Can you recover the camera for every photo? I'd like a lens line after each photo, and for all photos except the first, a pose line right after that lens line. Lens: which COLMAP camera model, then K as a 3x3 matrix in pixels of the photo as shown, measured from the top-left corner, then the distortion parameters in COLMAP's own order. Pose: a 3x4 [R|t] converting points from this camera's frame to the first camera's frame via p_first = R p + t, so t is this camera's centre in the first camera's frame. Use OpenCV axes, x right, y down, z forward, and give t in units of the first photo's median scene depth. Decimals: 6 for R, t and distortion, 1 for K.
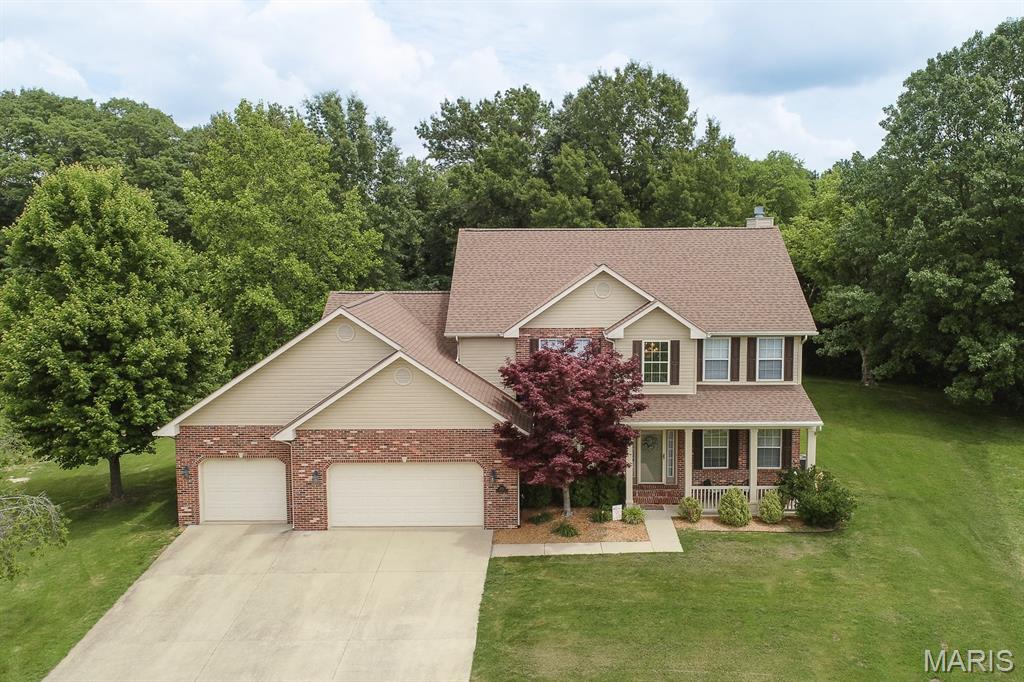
lens RADIAL K [[883.5, 0, 531.5], [0, 883.5, 320.4], [0, 0, 1]] dist [0.047783, -0.000078]
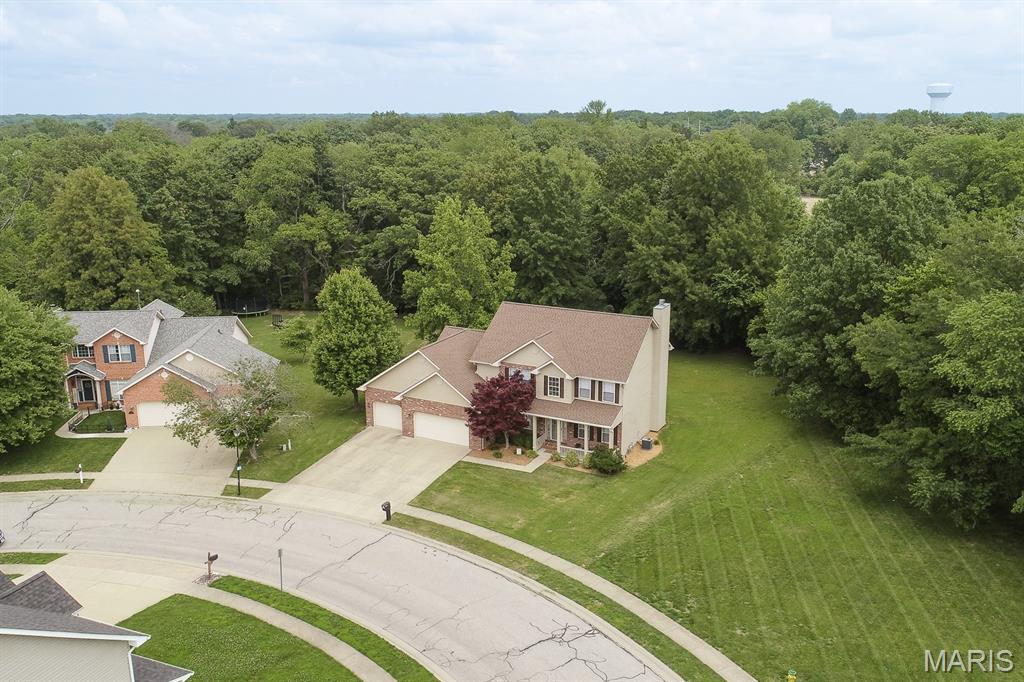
lens RADIAL K [[876.1, 0, 491.4], [0, 876.1, 338.0], [0, 0, 1]] dist [0.003140, 0.001492]
pose [[0.884619, 0.114628, -0.452006, 1.002932], [-0.042631, 0.985137, 0.166395, -0.437167], [0.464361, -0.127926, 0.876358, -0.962884]]
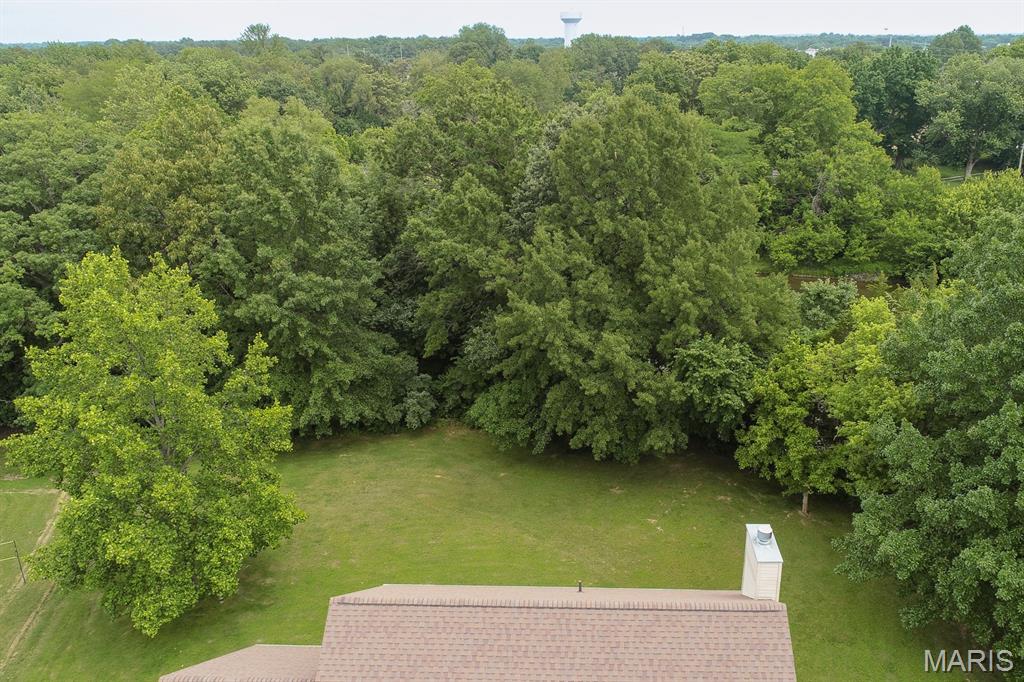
lens RADIAL K [[841.8, 0, 540.3], [0, 841.8, 344.2], [0, 0, 1]] dist [-0.000740, -0.003621]
pose [[0.999414, 0.003290, -0.034069, 0.133002], [0.005417, 0.967621, 0.252348, -0.576871], [0.033796, -0.252384, 0.967037, 0.504188]]
